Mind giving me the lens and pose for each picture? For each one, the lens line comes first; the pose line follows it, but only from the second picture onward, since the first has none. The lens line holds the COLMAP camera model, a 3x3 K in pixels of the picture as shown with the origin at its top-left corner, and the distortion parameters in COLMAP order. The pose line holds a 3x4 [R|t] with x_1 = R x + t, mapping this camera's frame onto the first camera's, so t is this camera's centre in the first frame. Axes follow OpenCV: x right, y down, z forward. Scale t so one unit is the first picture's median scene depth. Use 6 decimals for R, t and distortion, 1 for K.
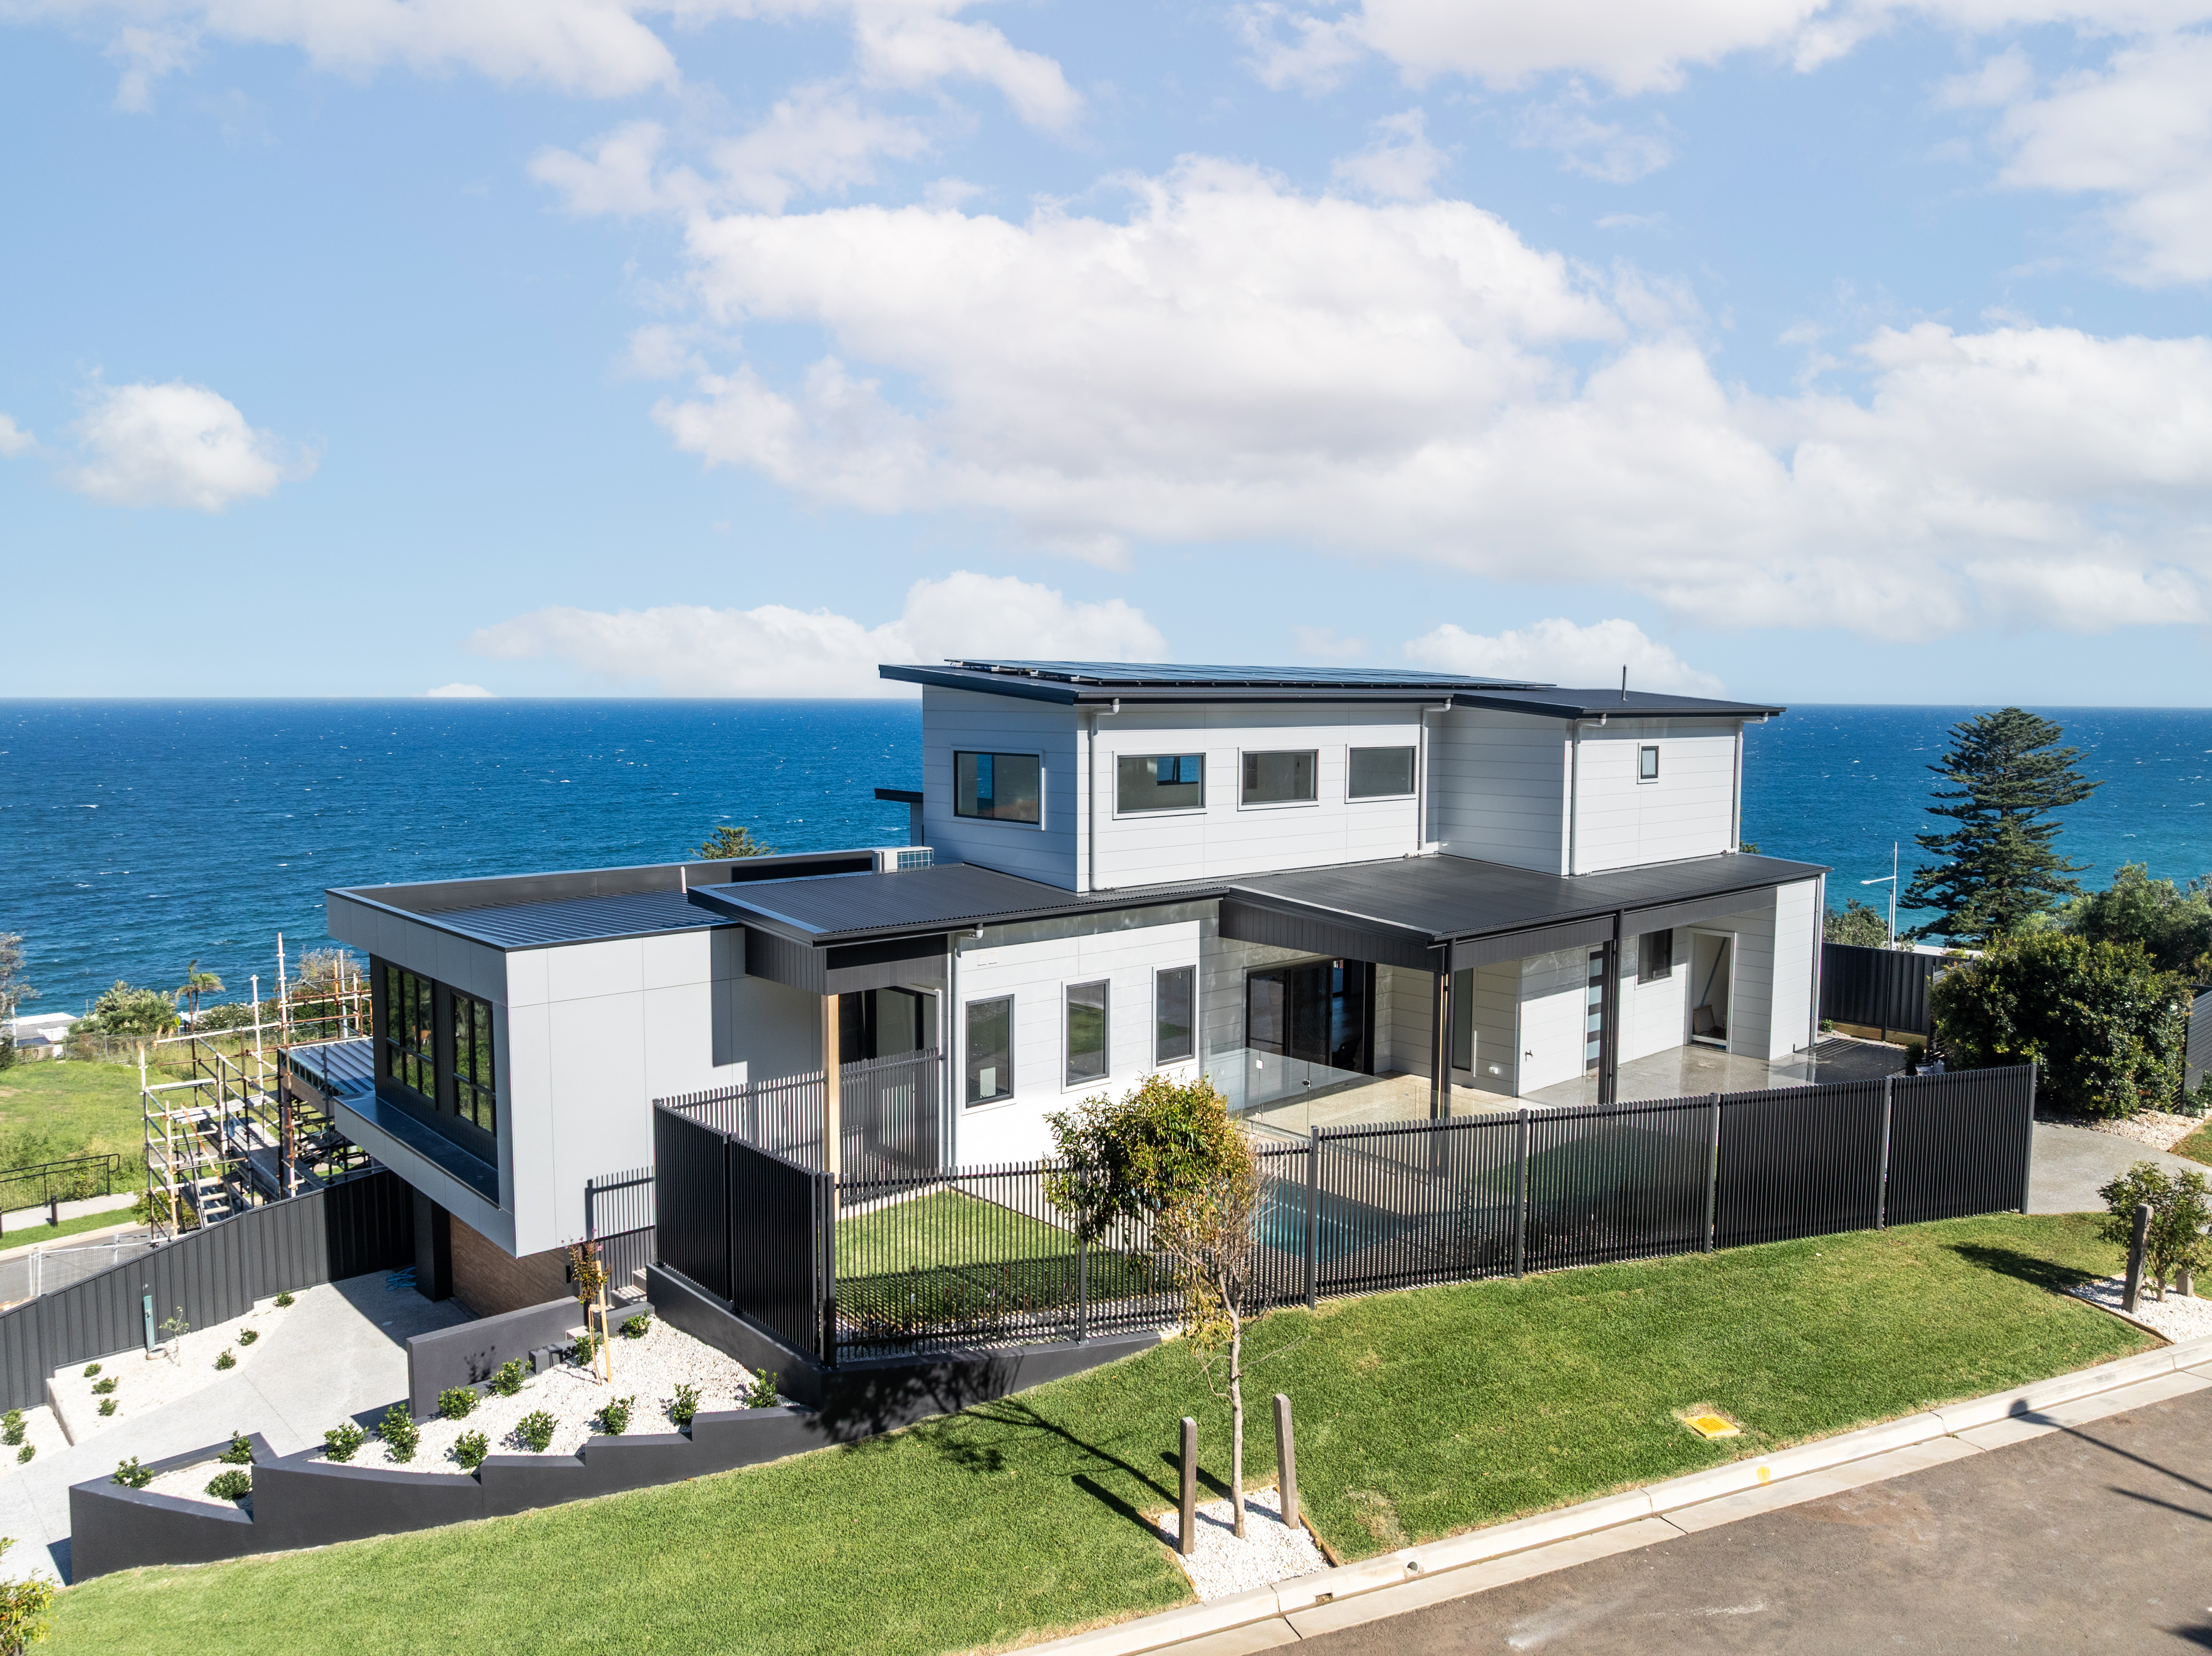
lens RADIAL K [[1554.0, 0, 1076.6], [0, 1554.0, 824.2], [0, 0, 1]] dist [-0.048463, -0.003436]
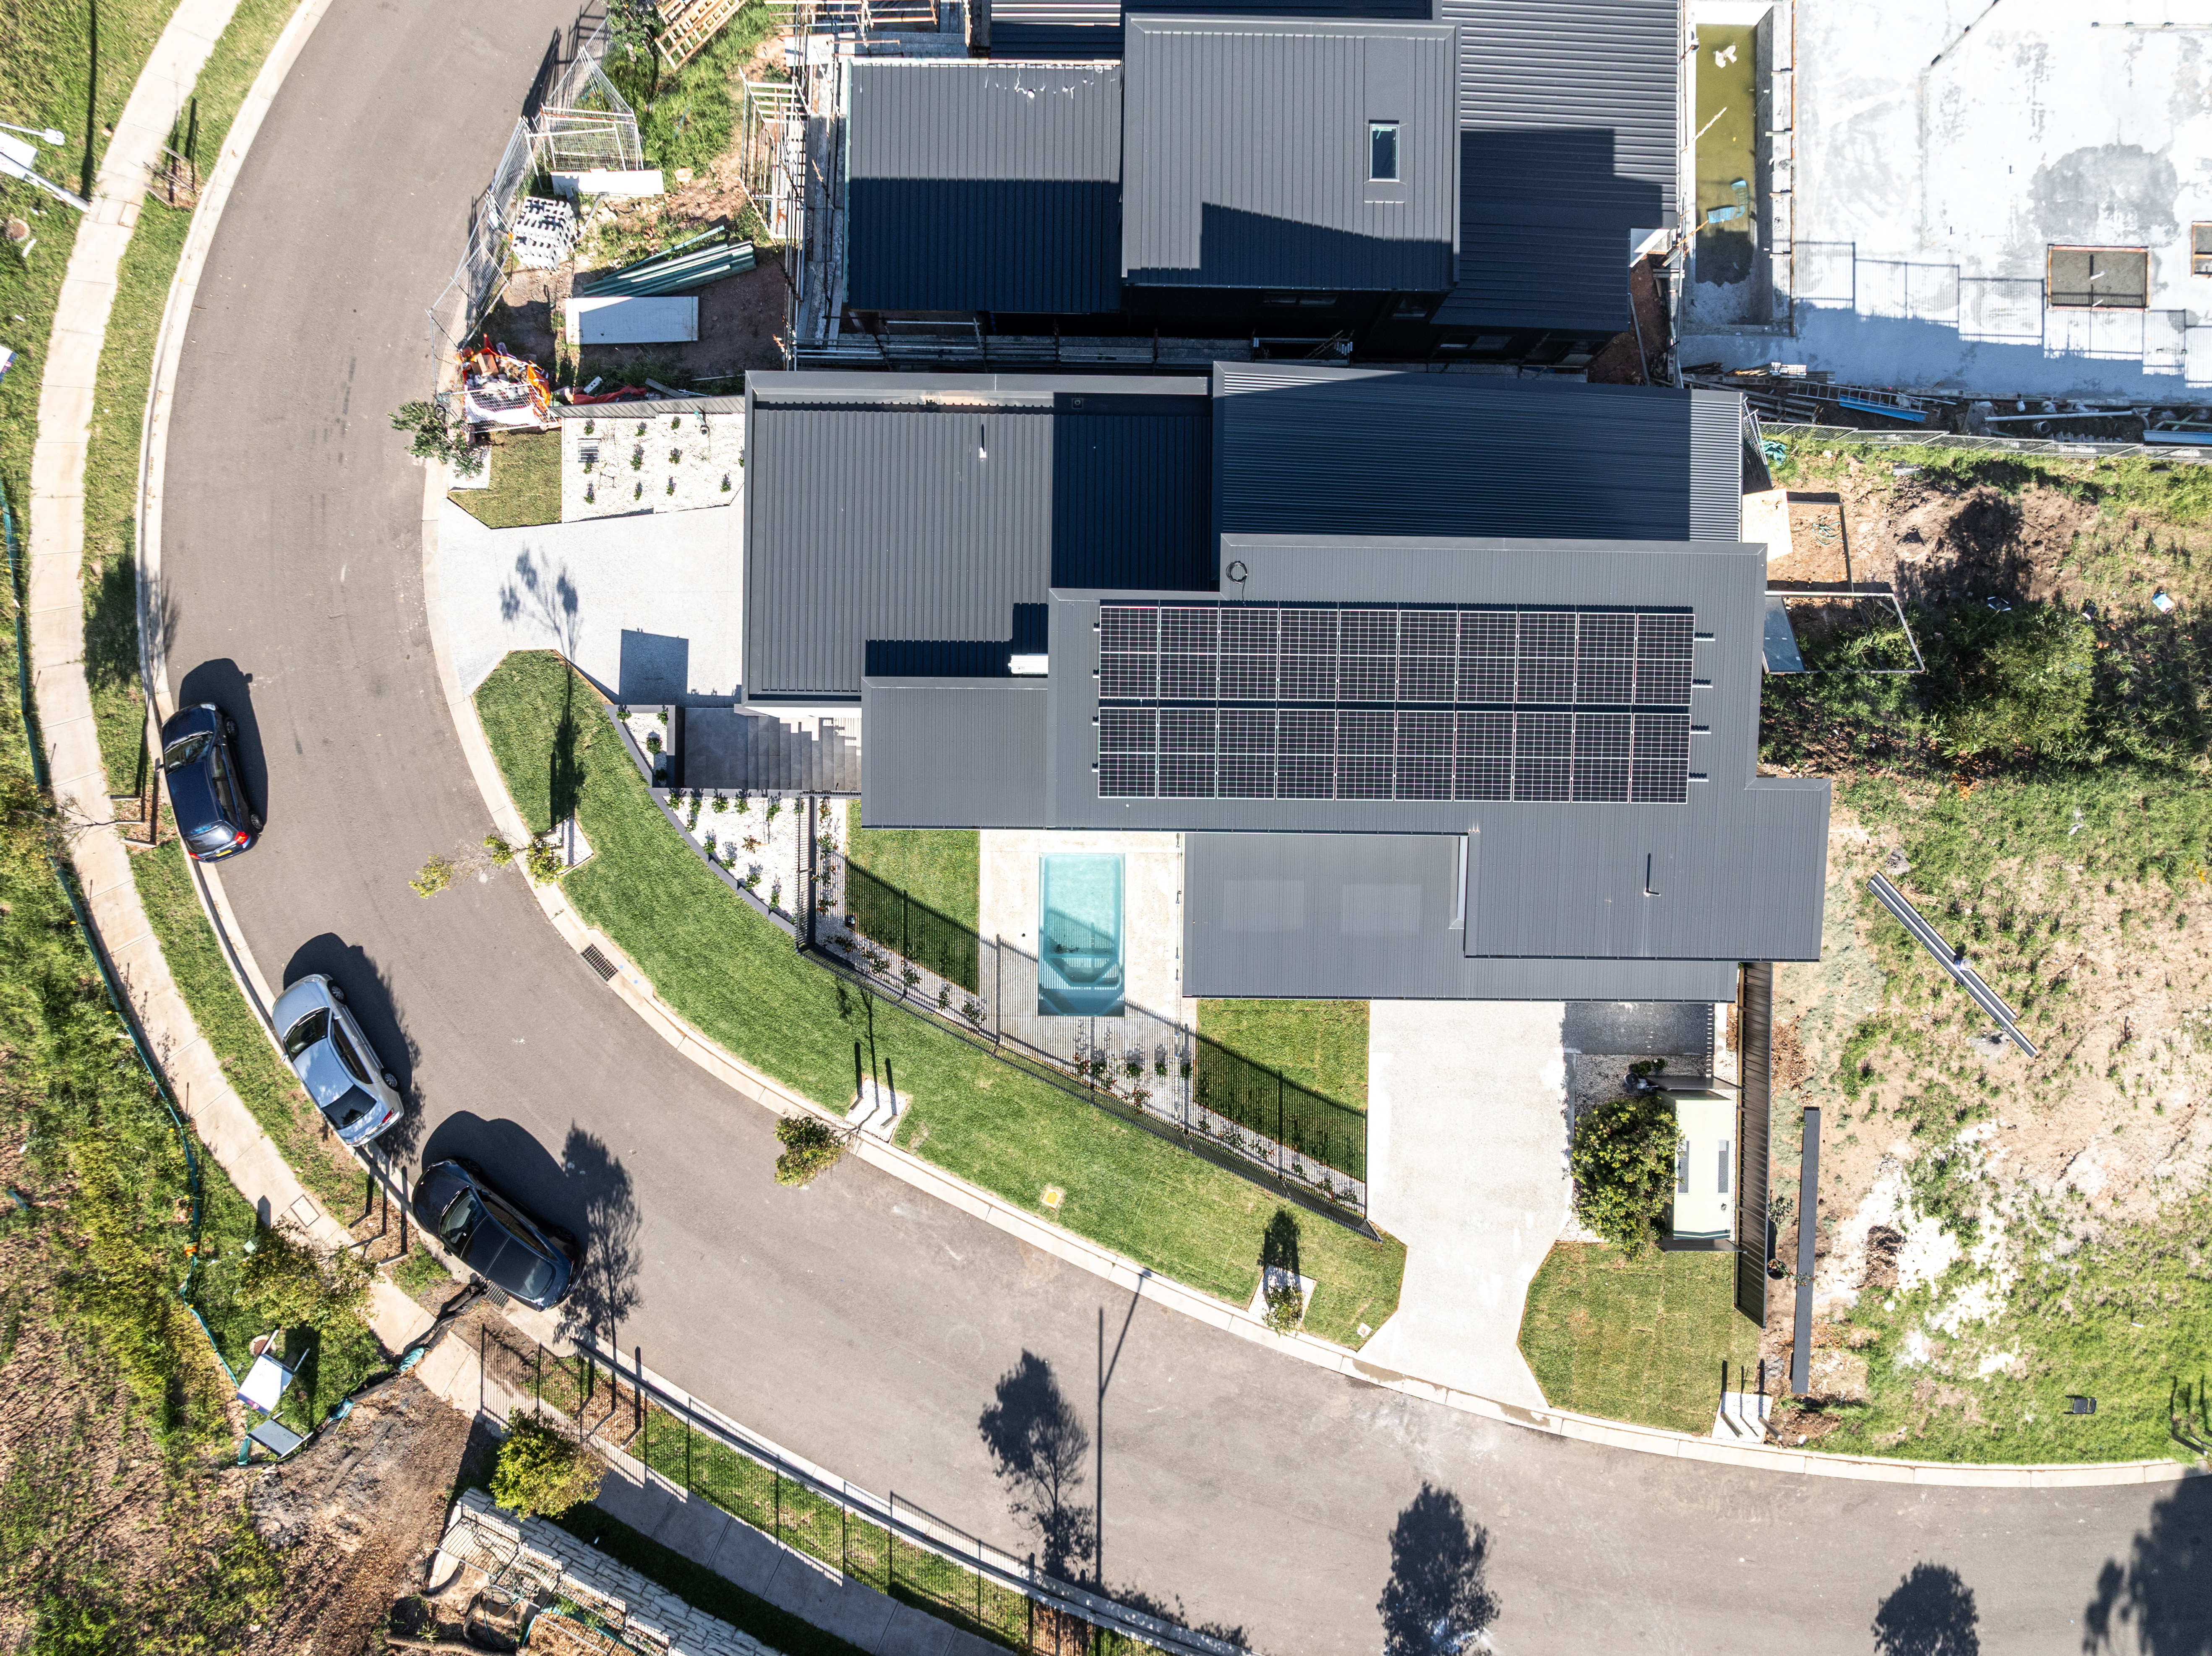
lens RADIAL K [[1560.4, 0, 1106.0], [0, 1560.4, 828.0], [0, 0, 1]] dist [-0.042307, 0.010937]
pose [[0.743160, 0.668939, 0.015303, 0.016704], [-0.059029, 0.042764, 0.997340, -1.496341], [0.666505, -0.742086, 0.071267, 0.884197]]
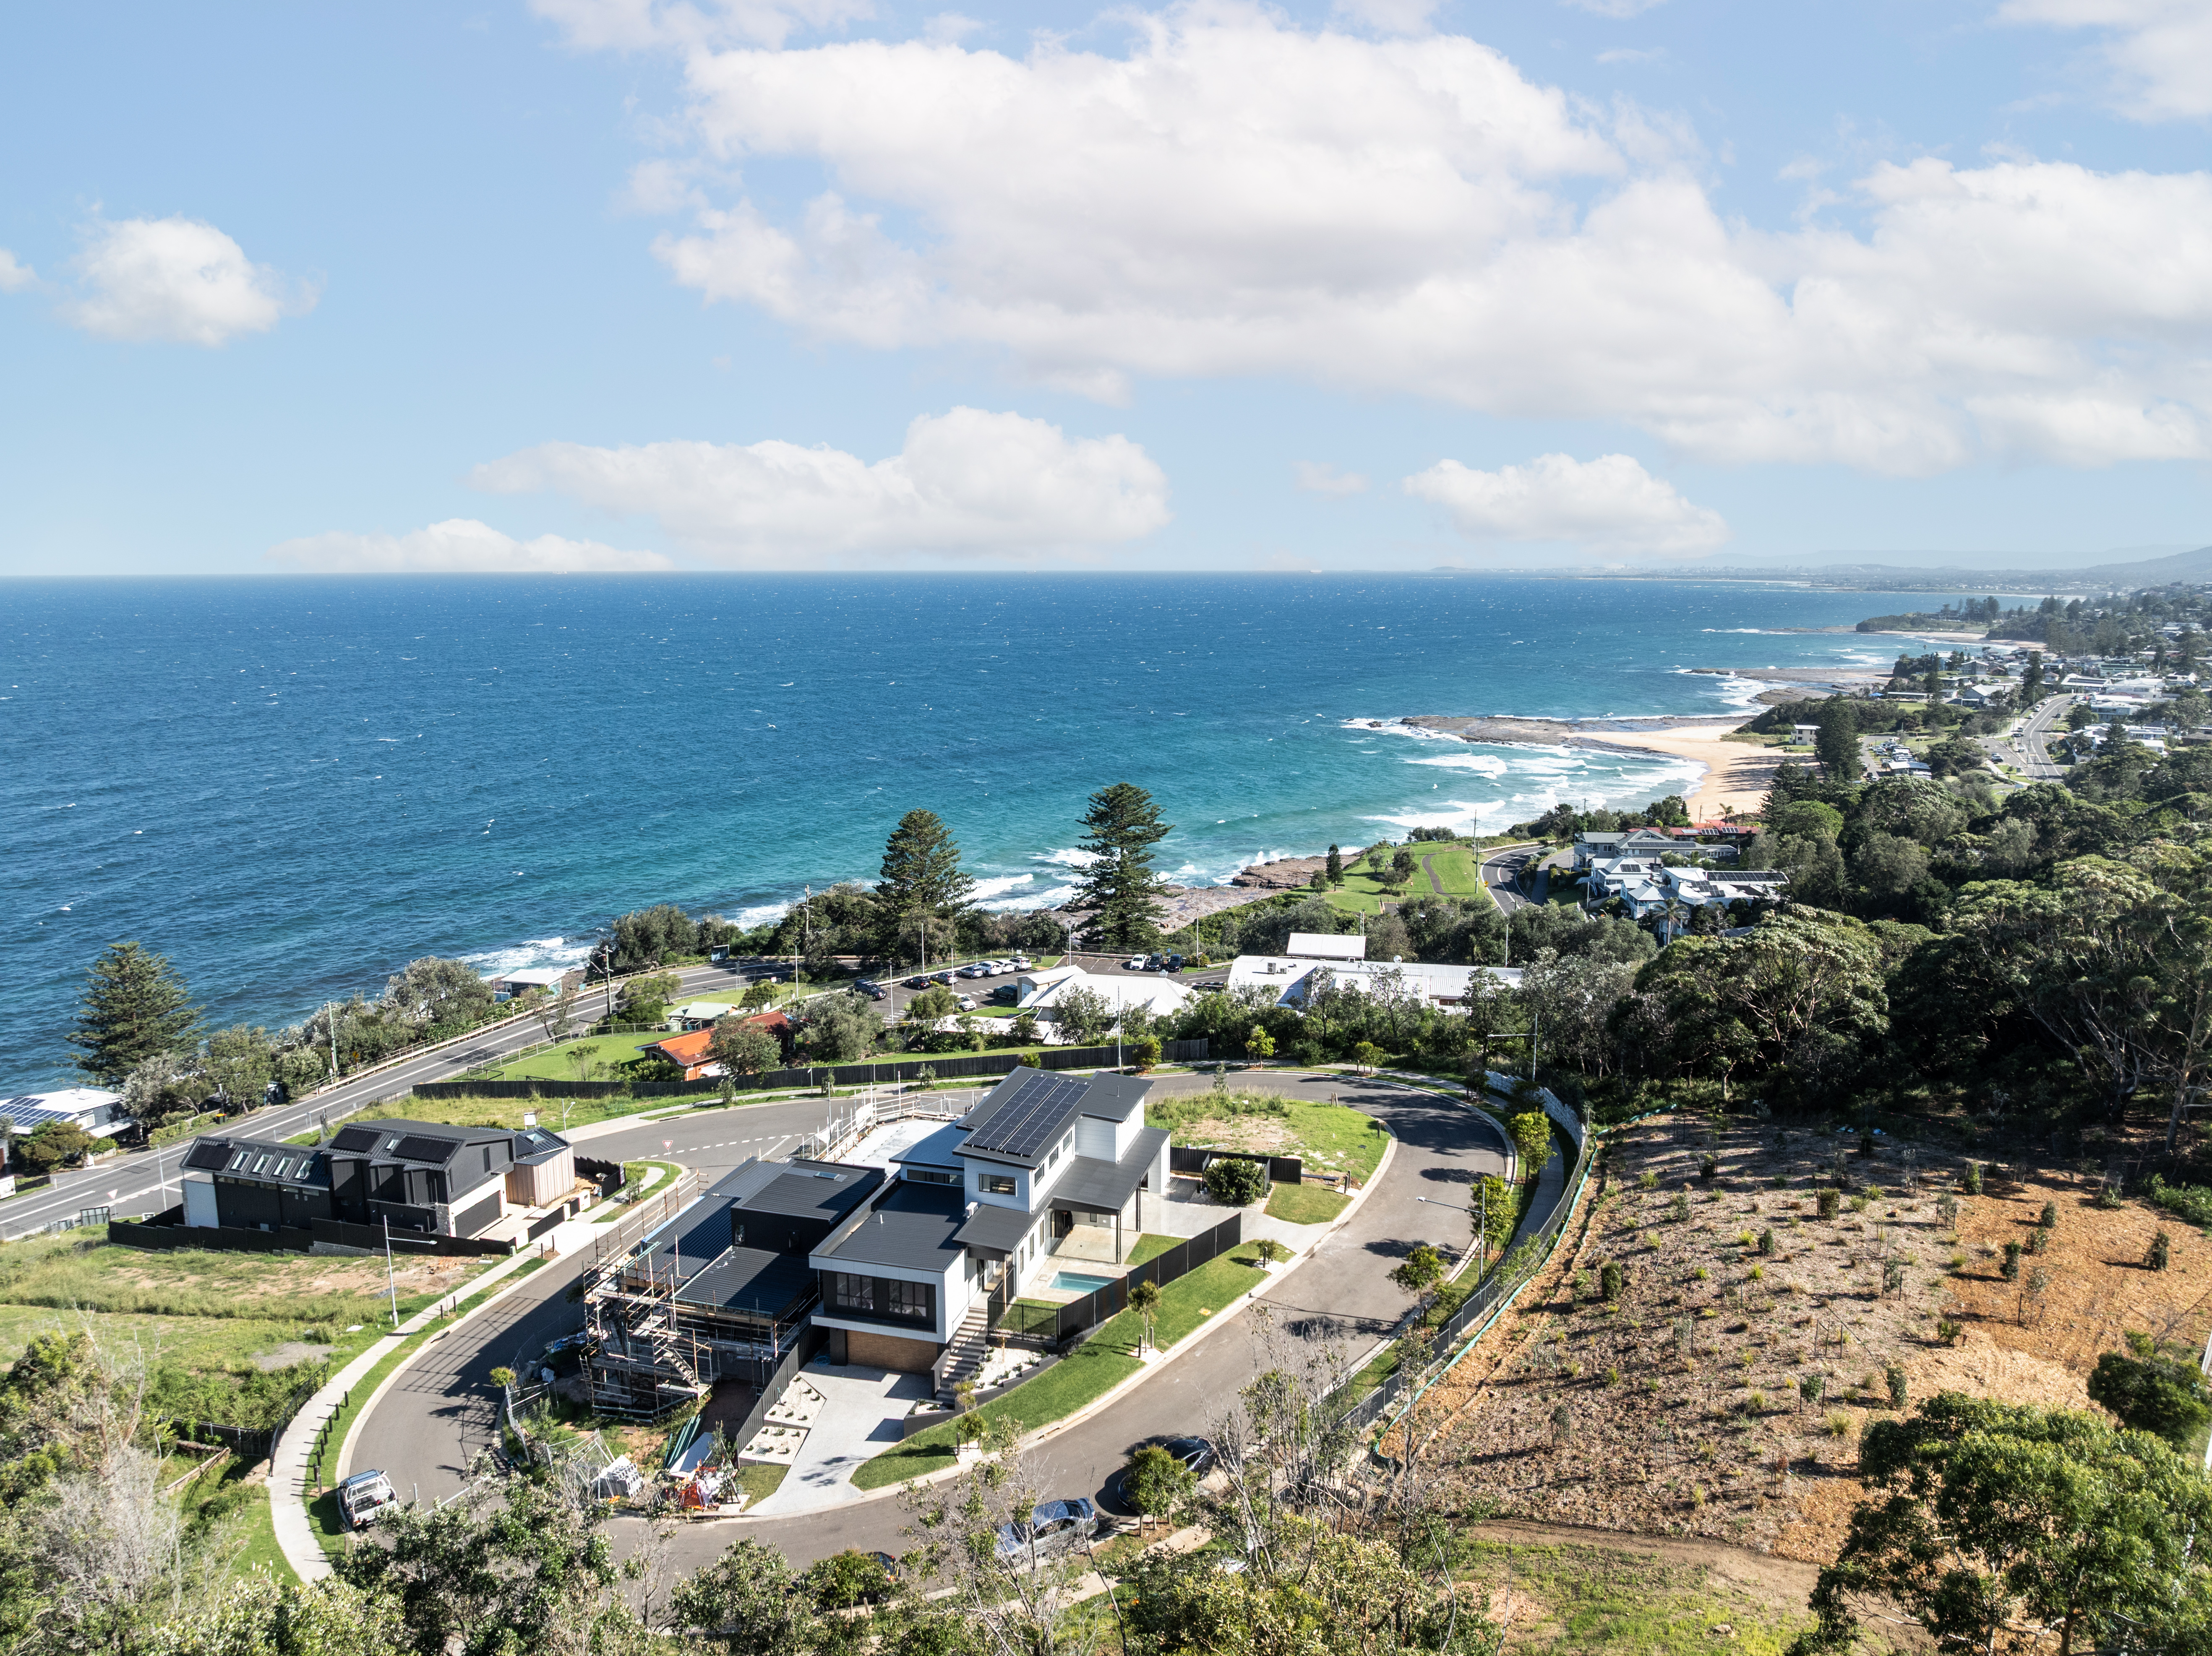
lens RADIAL K [[1560.4, 0, 1106.0], [0, 1560.4, 828.0], [0, 0, 1]] dist [-0.042307, 0.010937]
pose [[0.838190, -0.095375, 0.536973, -1.789715], [0.053629, 0.994232, 0.092879, -1.234407], [-0.542735, -0.049053, 0.838471, -2.240770]]
